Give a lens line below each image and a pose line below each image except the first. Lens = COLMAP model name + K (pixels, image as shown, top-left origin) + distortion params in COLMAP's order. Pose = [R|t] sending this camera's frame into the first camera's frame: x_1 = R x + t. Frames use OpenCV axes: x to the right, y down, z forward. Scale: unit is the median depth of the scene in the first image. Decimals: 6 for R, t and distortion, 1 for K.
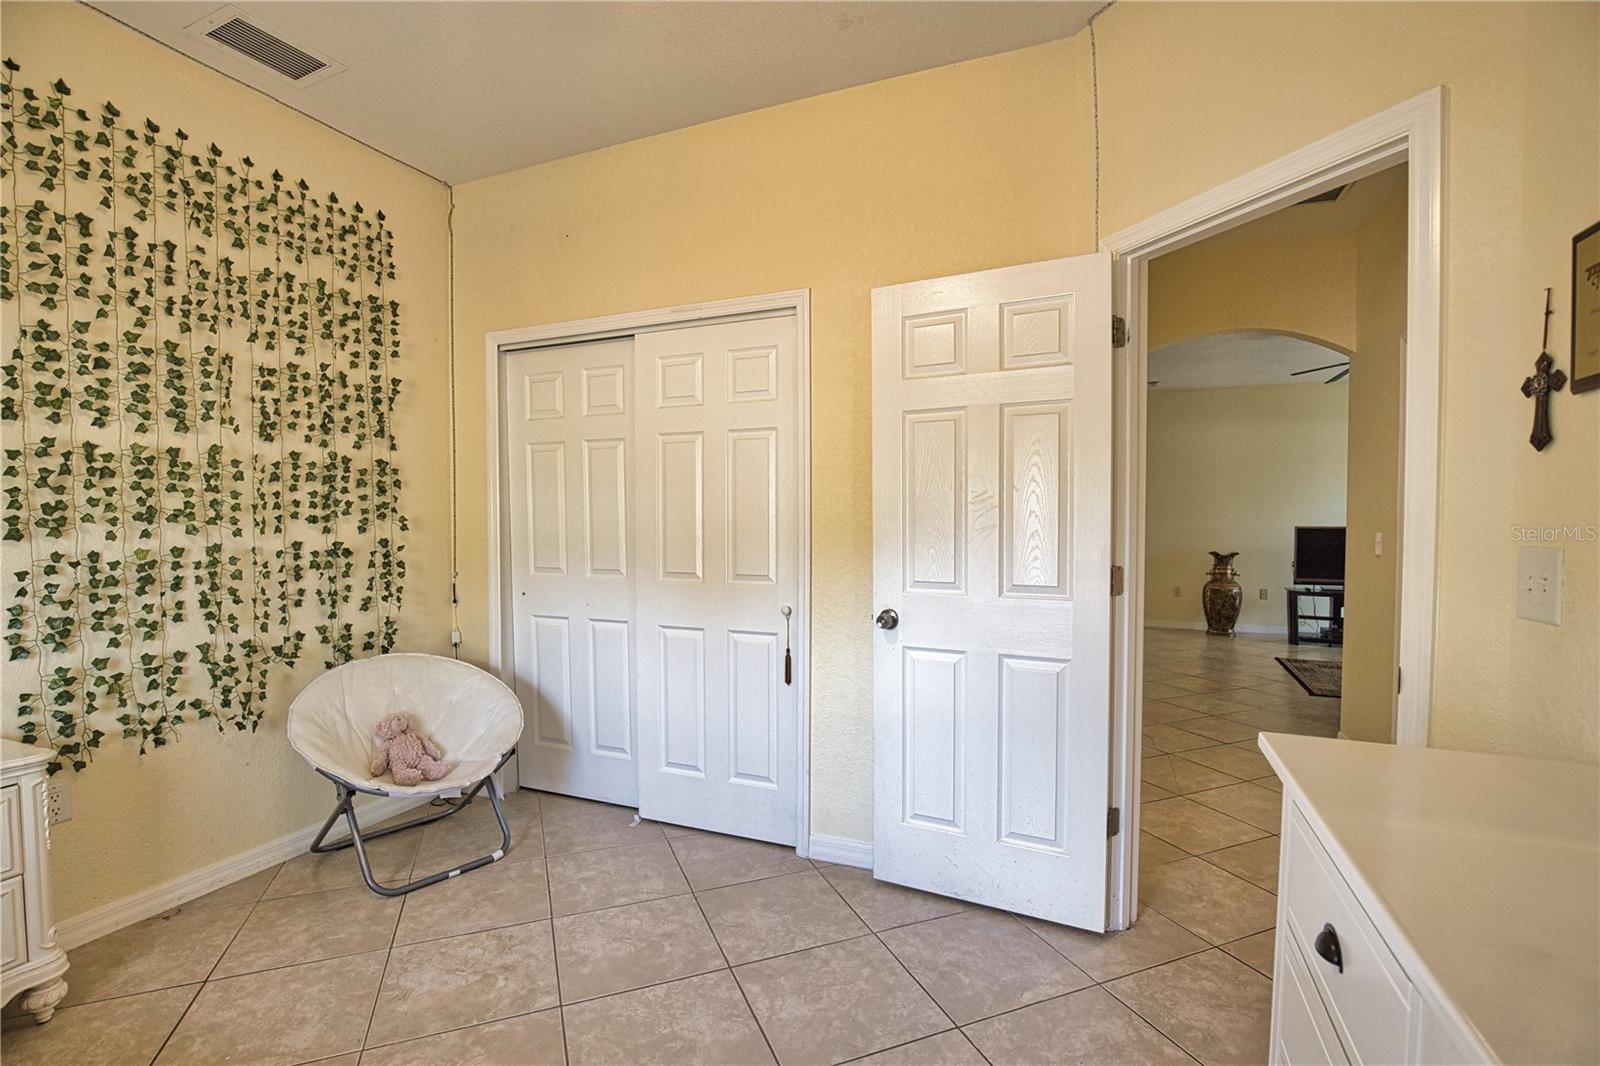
lens RADIAL K [[731.7, 0, 805.1], [0, 731.7, 538.4], [0, 0, 1]] dist [-0.036049, 0.007233]
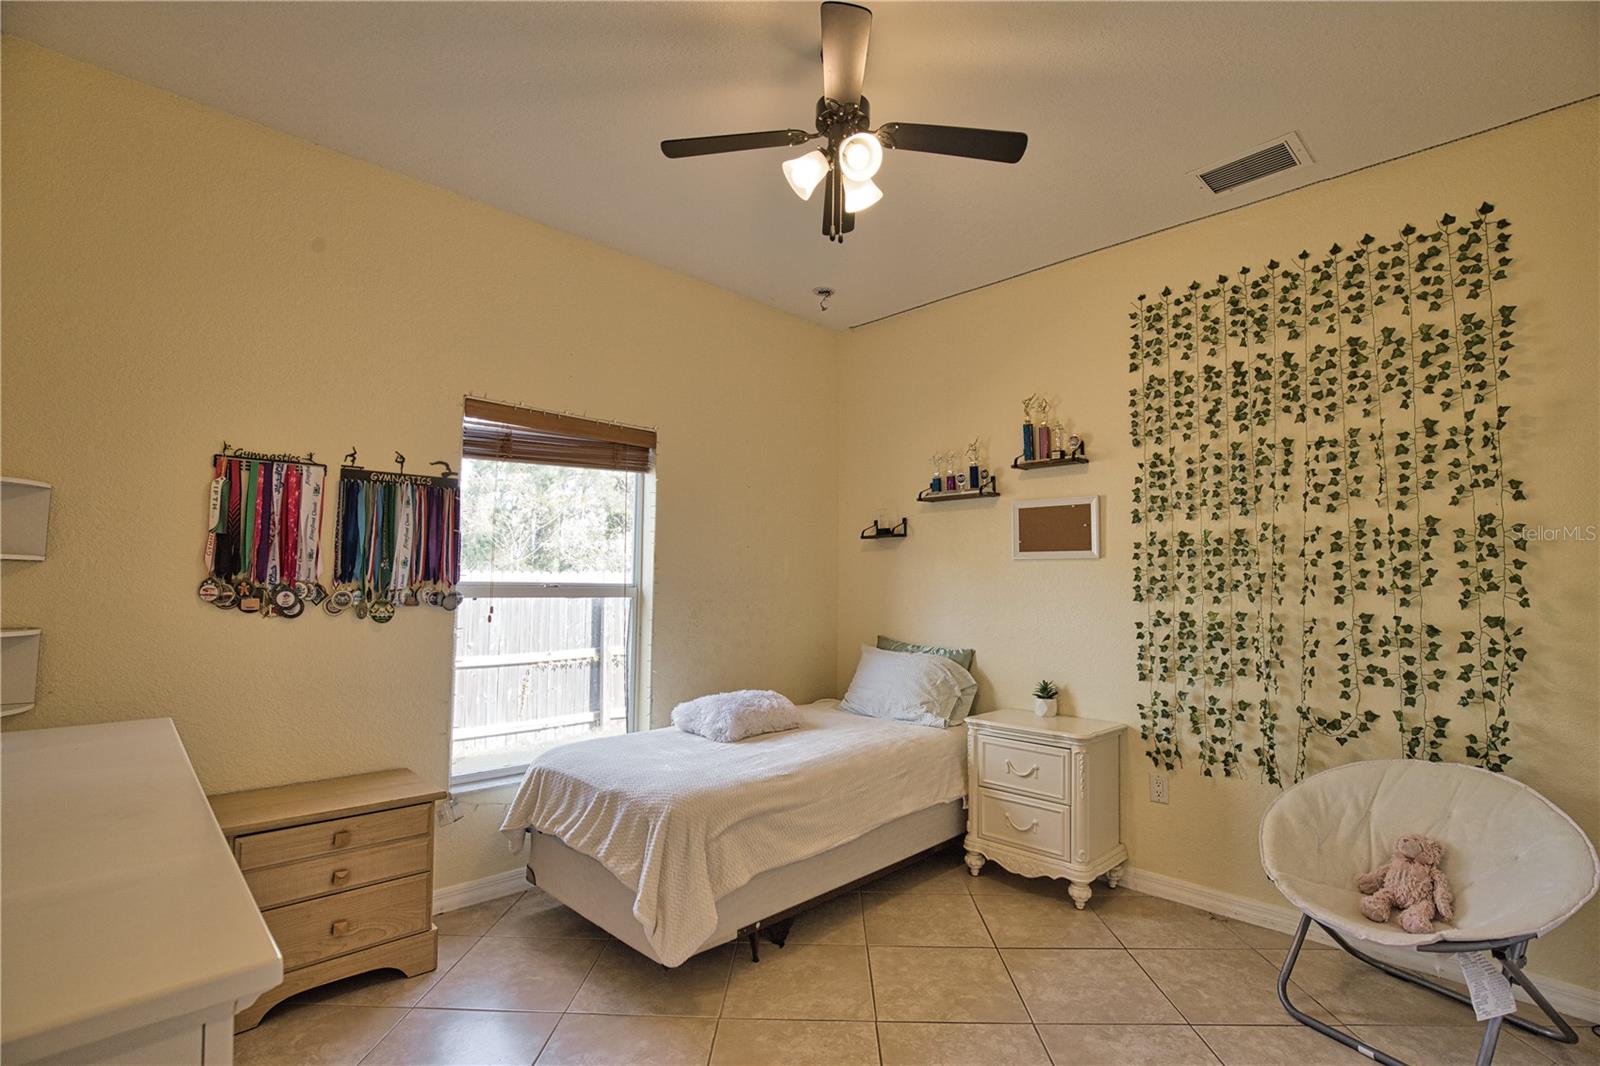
lens RADIAL K [[731.7, 0, 803.9], [0, 731.7, 531.2], [0, 0, 1]] dist [-0.036049, 0.007233]
pose [[-0.389492, -0.068078, -0.918510, 0.499226], [-0.034861, 0.997640, -0.059160, -0.024952], [0.920370, 0.008977, -0.390946, 0.769095]]
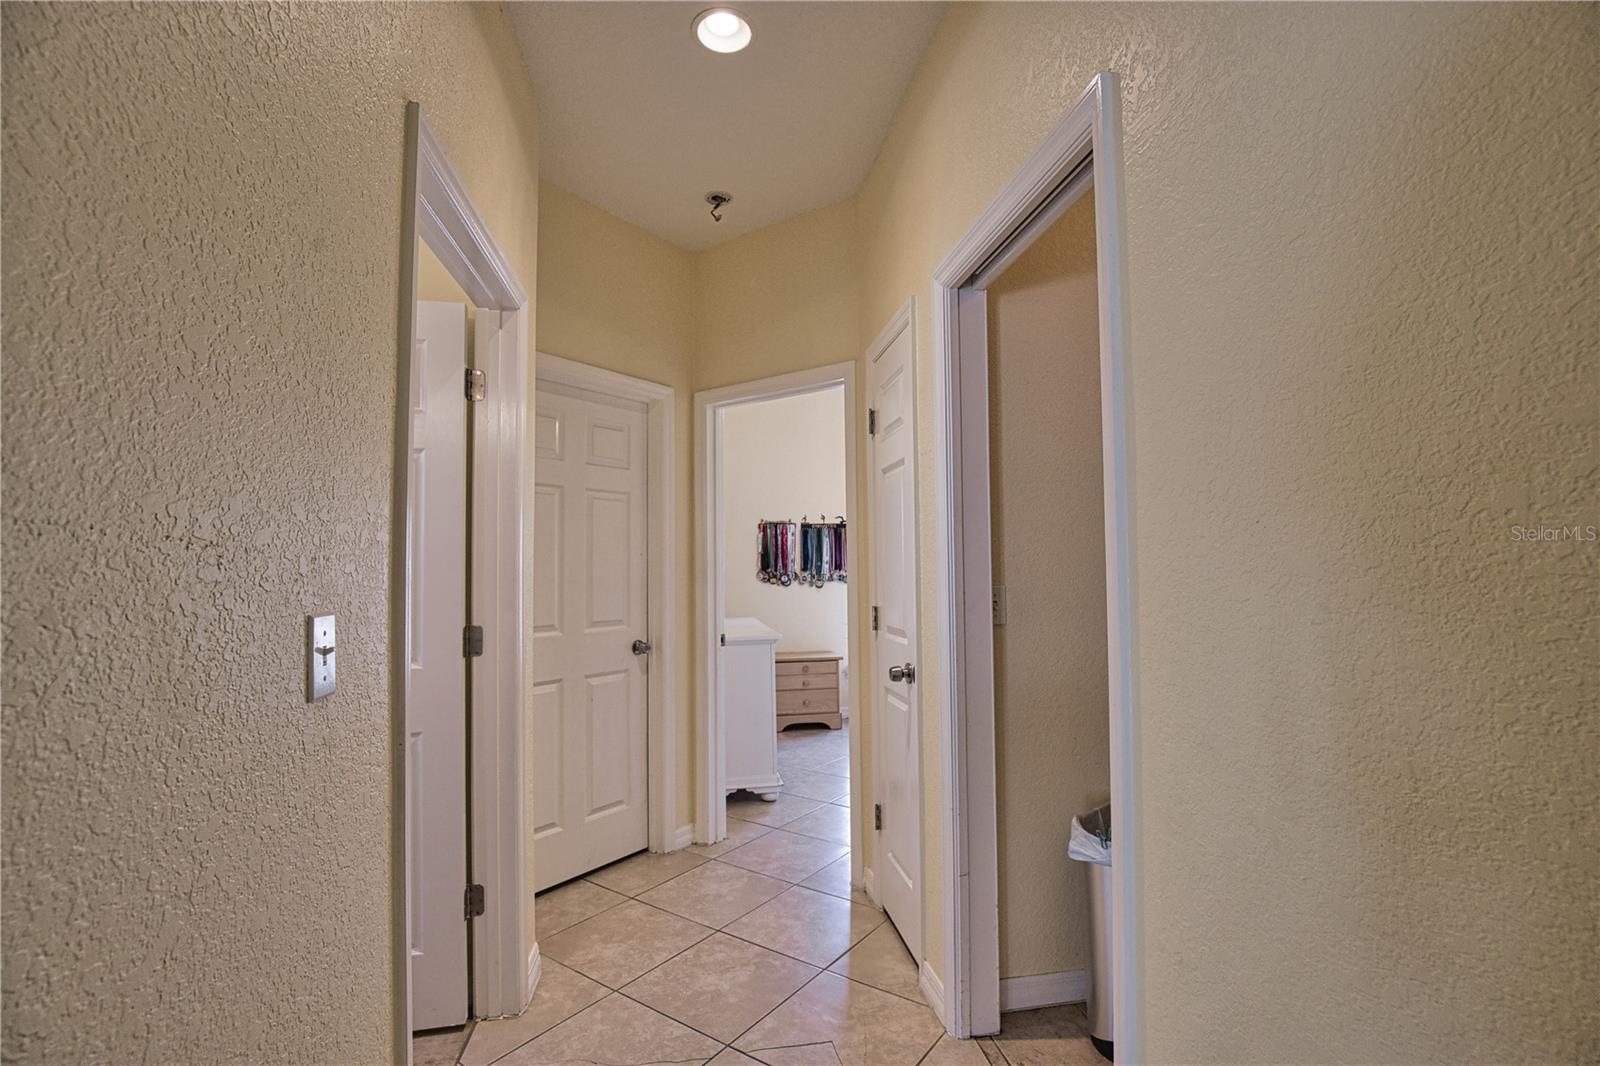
lens RADIAL K [[731.7, 0, 808.2], [0, 731.7, 536.9], [0, 0, 1]] dist [-0.036049, 0.007233]
pose [[-0.842371, -0.004396, -0.538880, 0.992136], [-0.008518, 0.999950, 0.005158, -0.098701], [0.538831, 0.008935, -0.842367, 1.617400]]
